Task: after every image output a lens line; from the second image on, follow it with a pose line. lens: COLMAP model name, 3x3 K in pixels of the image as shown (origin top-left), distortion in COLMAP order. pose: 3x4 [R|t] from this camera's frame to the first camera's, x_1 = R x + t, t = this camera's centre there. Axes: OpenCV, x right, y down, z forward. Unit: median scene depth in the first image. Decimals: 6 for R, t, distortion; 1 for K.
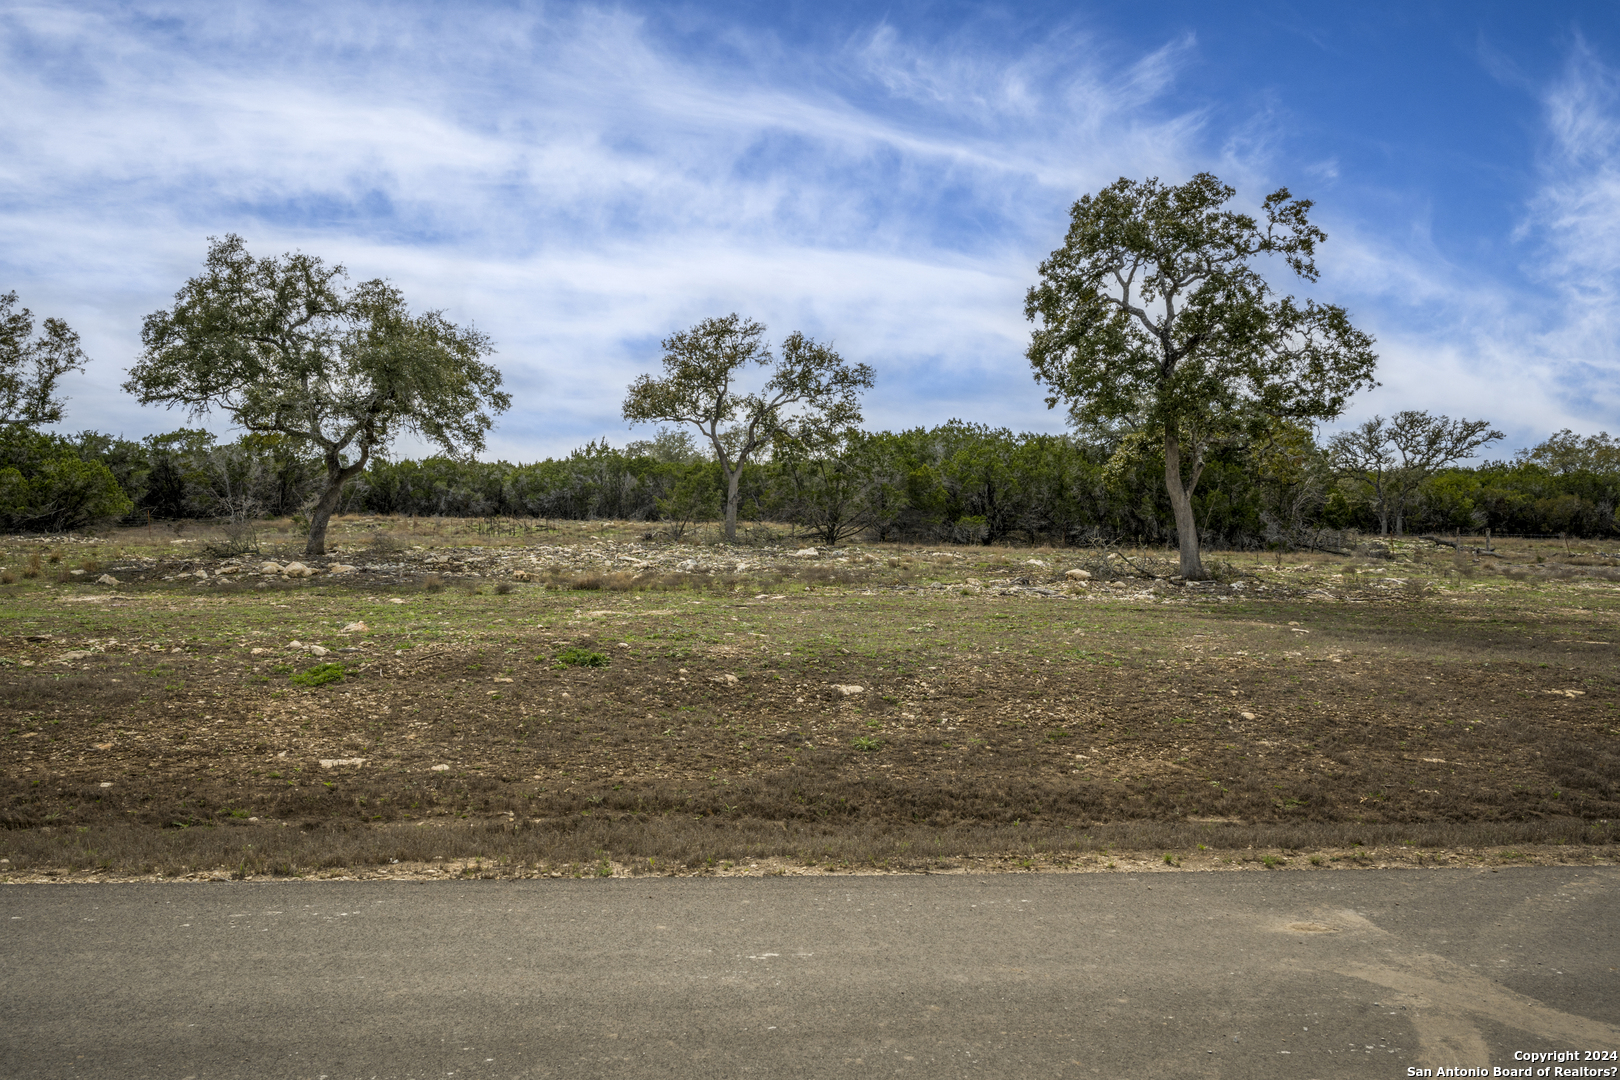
lens RADIAL K [[1217.1, 0, 809.9], [0, 1217.1, 534.0], [0, 0, 1]] dist [-0.002401, 0.000229]
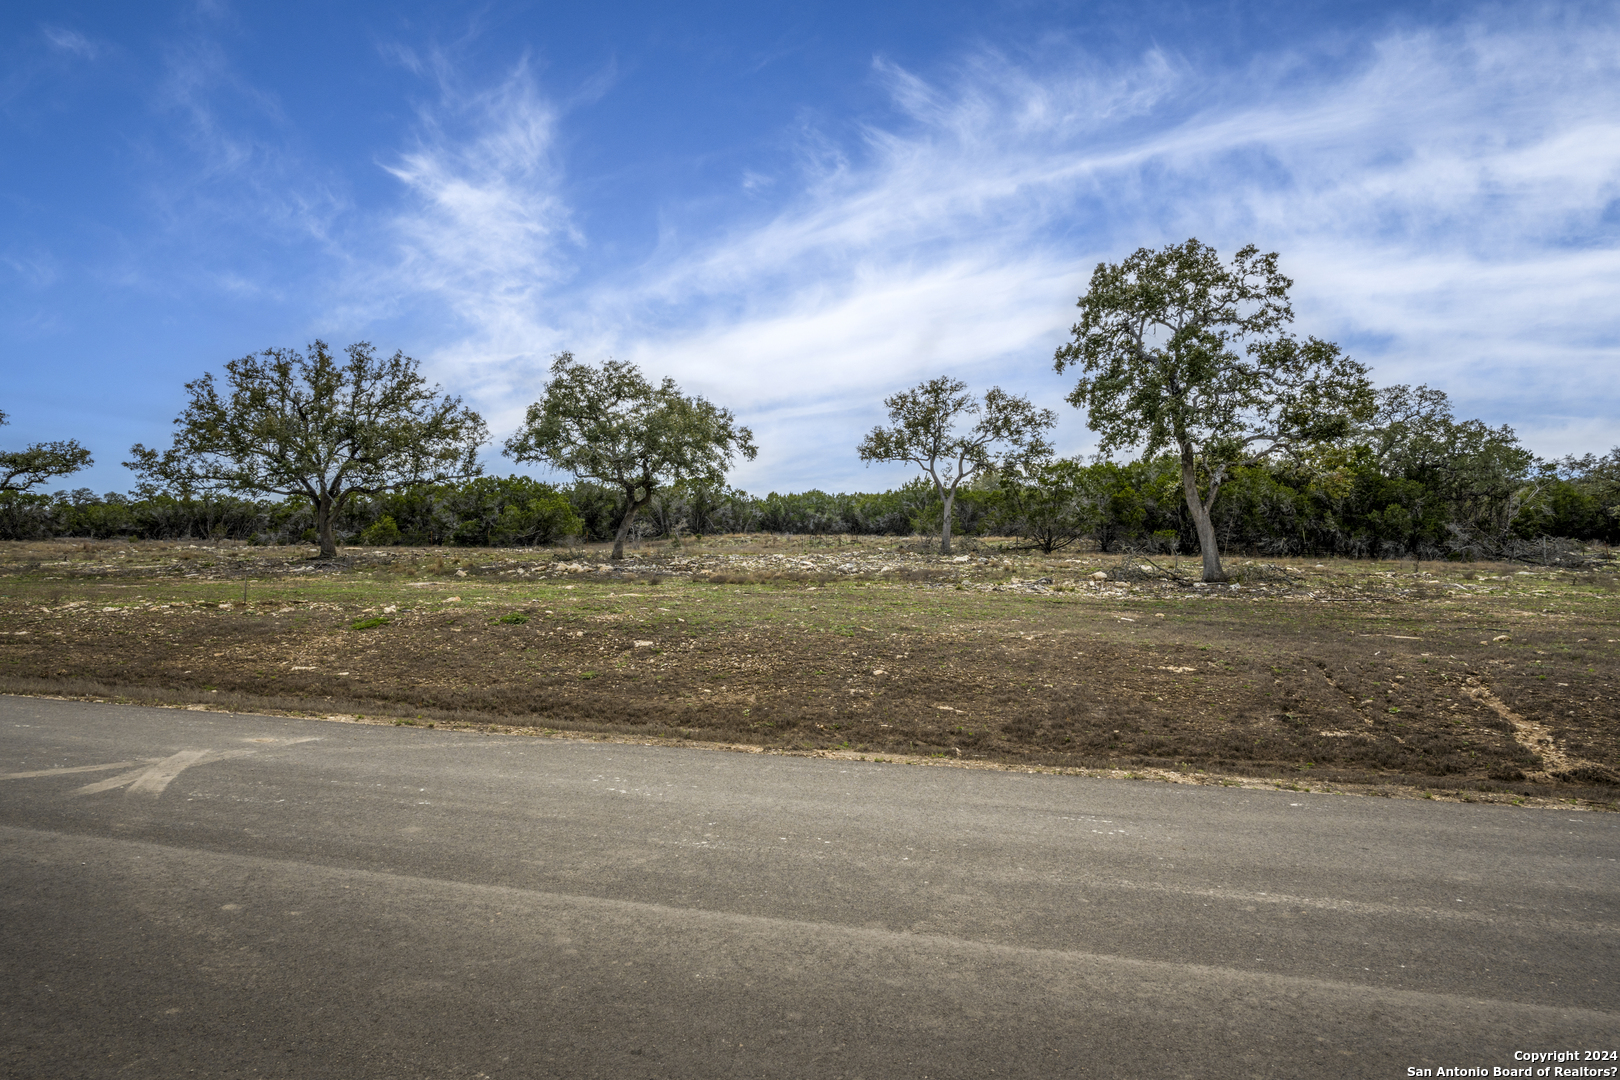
lens RADIAL K [[965.6, 0, 810.8], [0, 965.6, 543.4], [0, 0, 1]] dist [-0.016072, 0.001411]
pose [[0.922631, -0.003556, -0.385668, 0.200761], [0.001475, 0.999983, -0.005693, 0.003364], [0.385682, 0.004684, 0.922620, -0.005154]]
